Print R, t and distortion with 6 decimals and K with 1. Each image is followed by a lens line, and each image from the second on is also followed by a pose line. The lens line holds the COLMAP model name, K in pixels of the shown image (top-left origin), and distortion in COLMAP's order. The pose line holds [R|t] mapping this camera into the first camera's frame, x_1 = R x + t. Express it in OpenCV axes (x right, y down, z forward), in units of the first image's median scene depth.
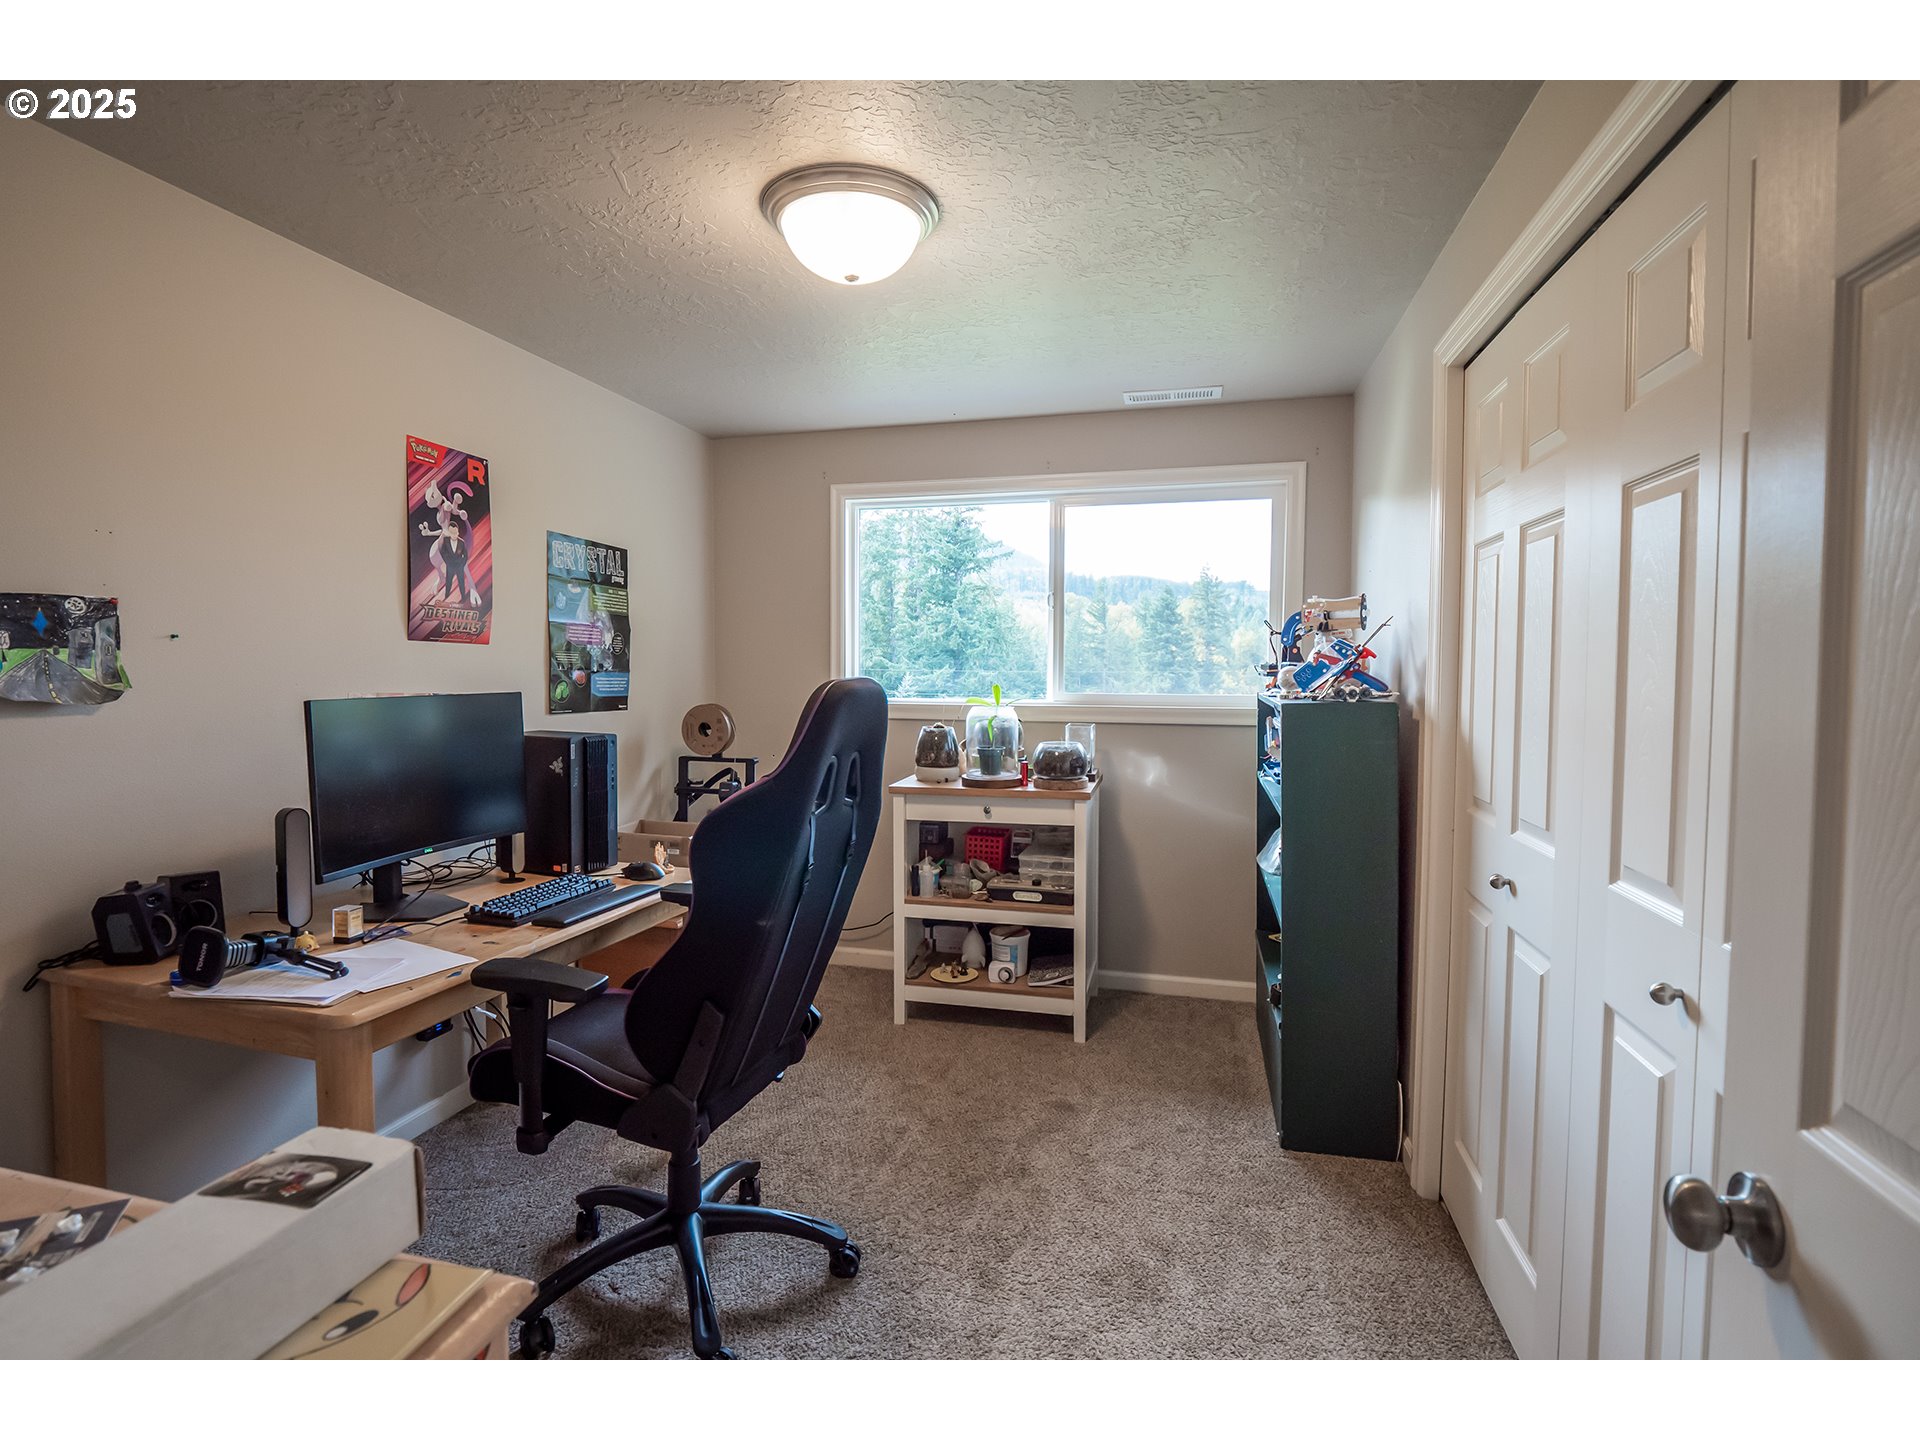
lens RADIAL K [[933.6, 0, 943.5], [0, 933.6, 708.1], [0, 0, 1]] dist [-0.008065, -0.001103]
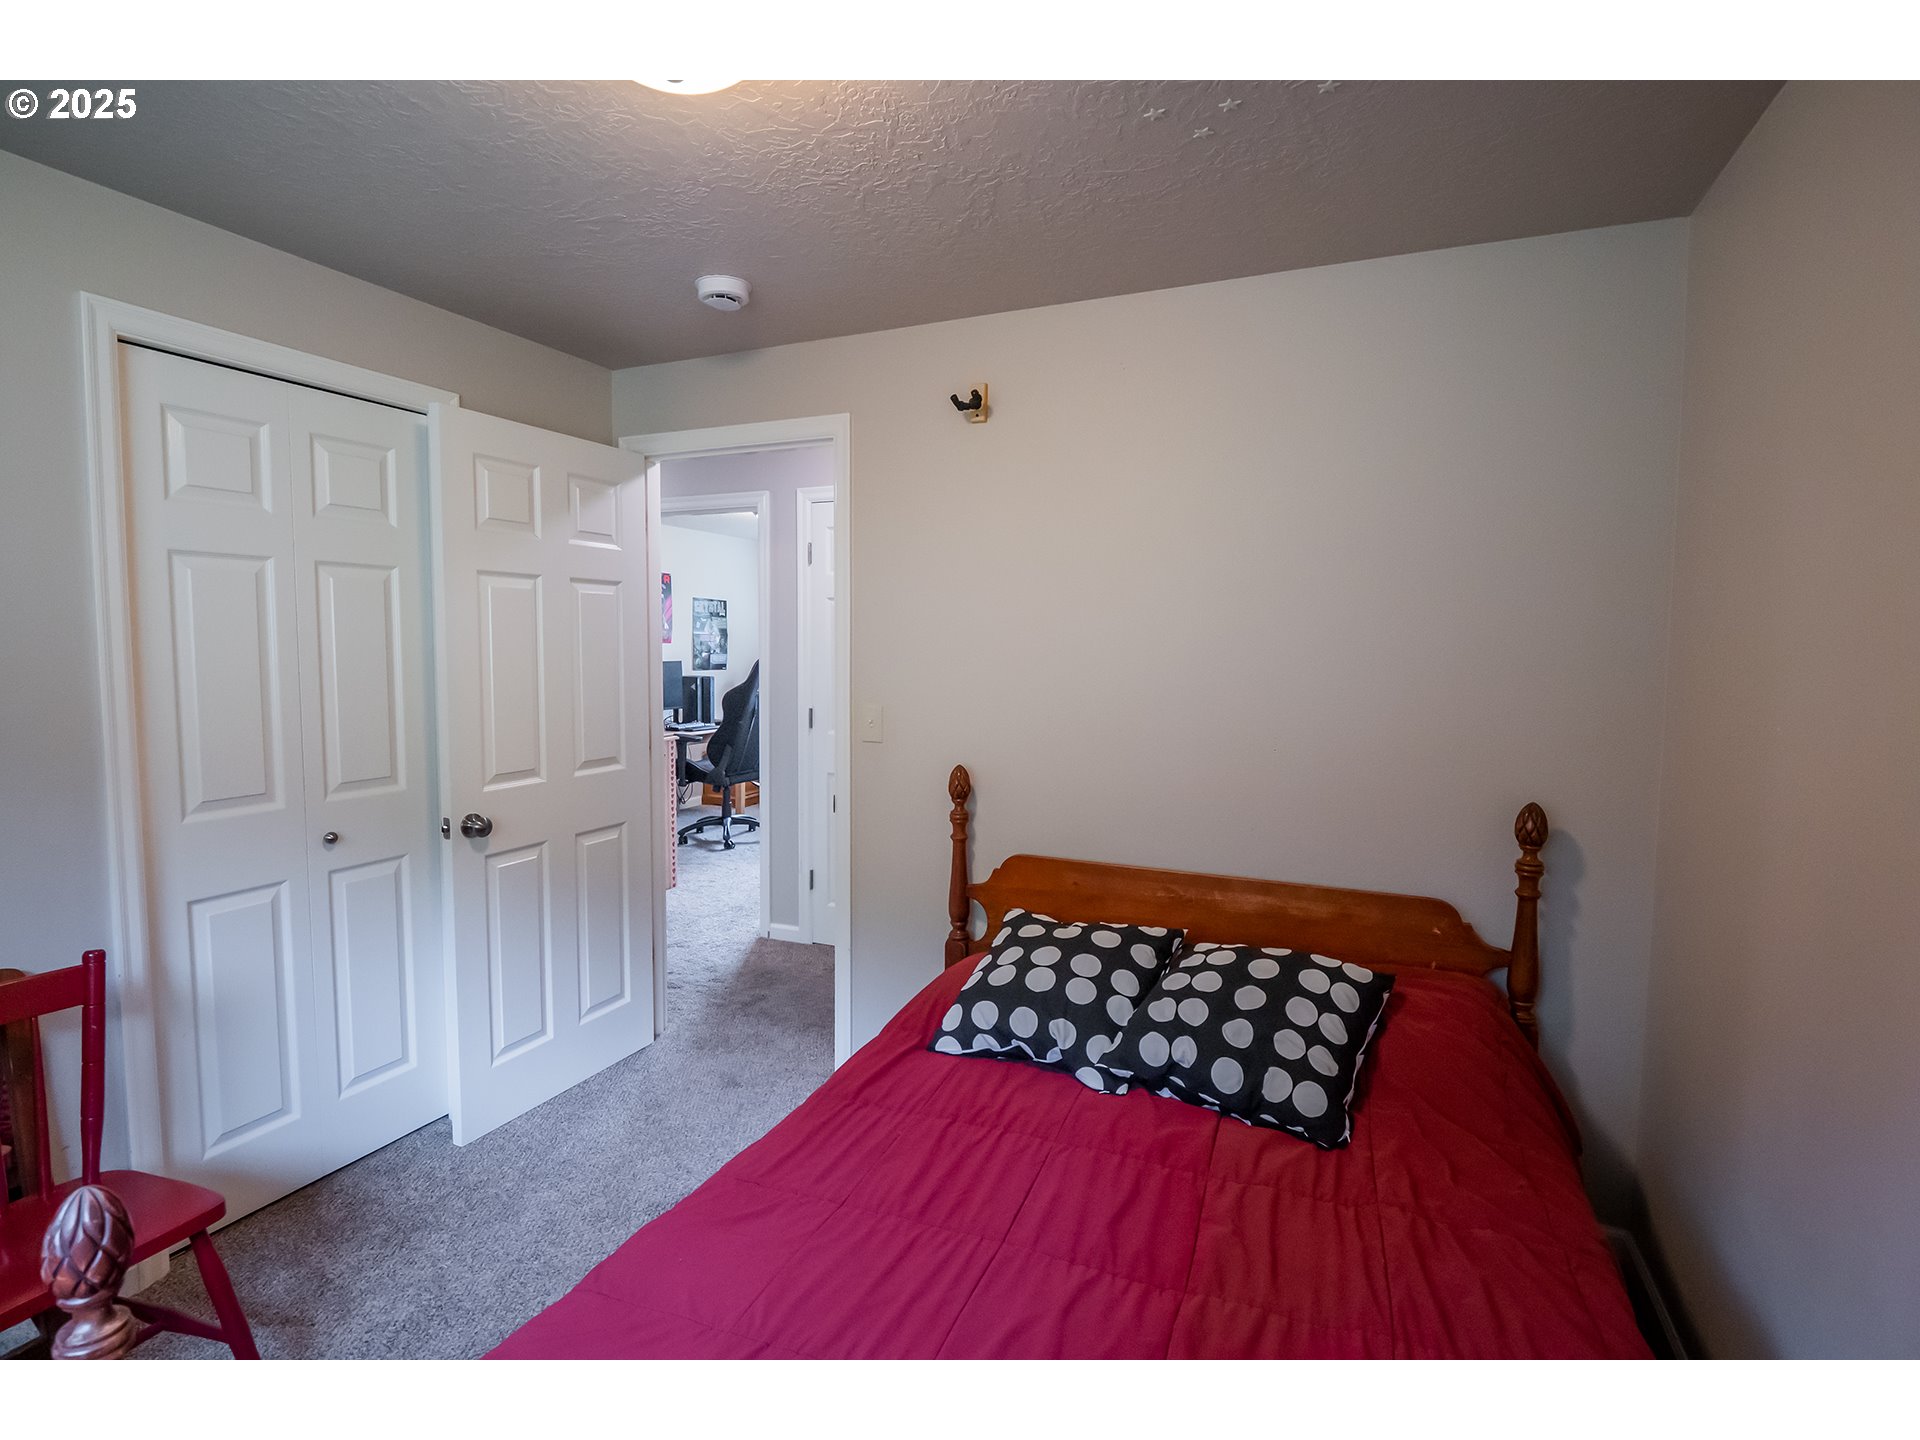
lens RADIAL K [[933.6, 0, 956.8], [0, 933.6, 712.7], [0, 0, 1]] dist [-0.008065, -0.001103]
pose [[0.988671, 0.020166, -0.148737, 0.657434], [-0.015728, 0.999397, 0.030955, 0.031526], [0.149271, -0.028265, 0.988392, -1.386559]]
